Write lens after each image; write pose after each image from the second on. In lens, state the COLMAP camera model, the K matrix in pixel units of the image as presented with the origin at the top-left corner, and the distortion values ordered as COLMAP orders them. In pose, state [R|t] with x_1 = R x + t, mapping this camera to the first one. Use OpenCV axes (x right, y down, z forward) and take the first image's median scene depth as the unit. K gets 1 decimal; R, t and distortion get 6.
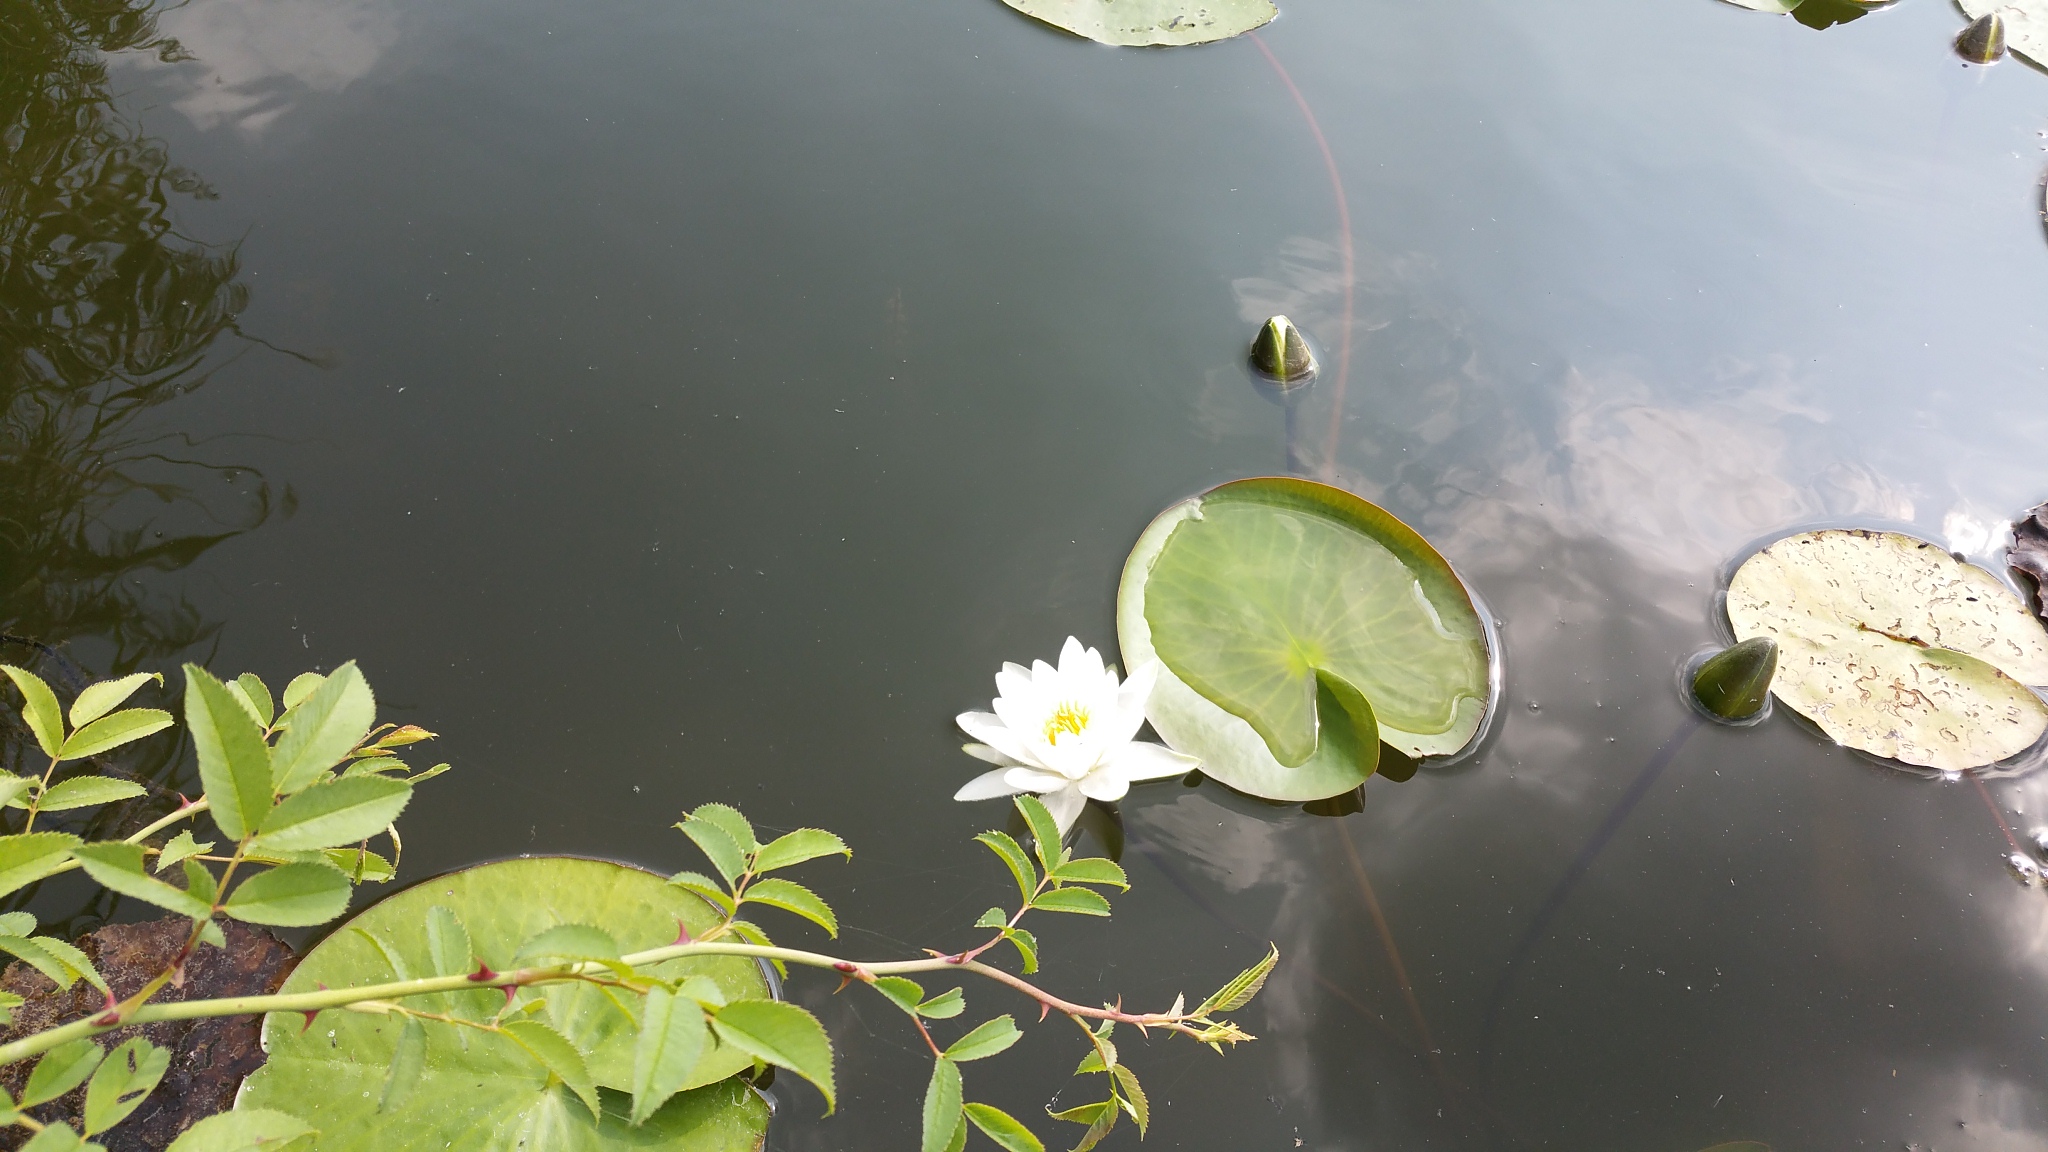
lens RADIAL K [[2317.7, 0, 1024.0], [0, 2317.7, 576.0], [0, 0, 1]] dist [0.015095, 0.013239]
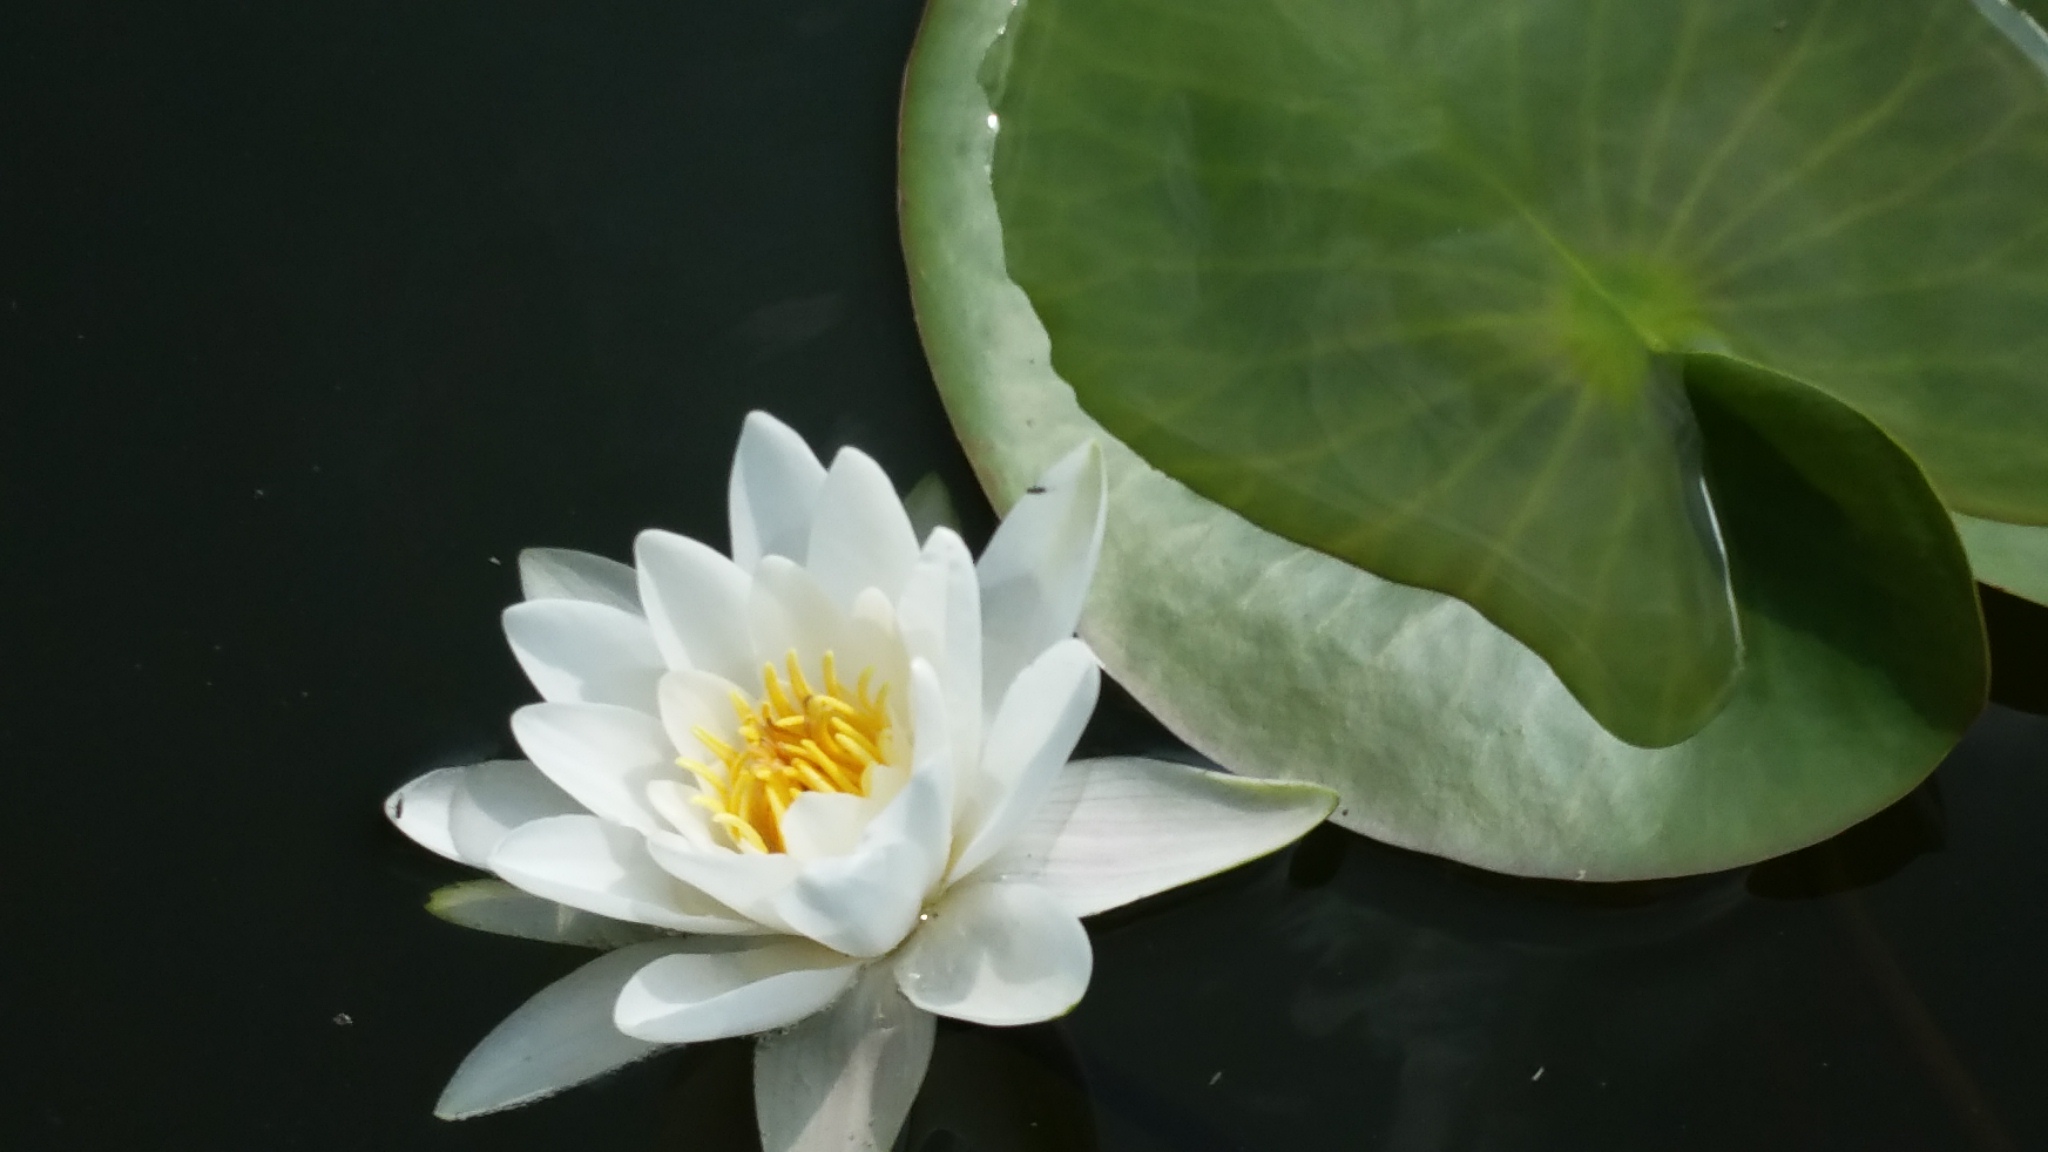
lens RADIAL K [[2317.7, 0, 1024.0], [0, 2317.7, 576.0], [0, 0, 1]] dist [0.015095, 0.013239]
pose [[0.976468, -0.202236, 0.074912, 0.026495], [0.179365, 0.954415, 0.238581, -0.013402], [-0.119746, -0.219530, 0.968229, 0.747705]]
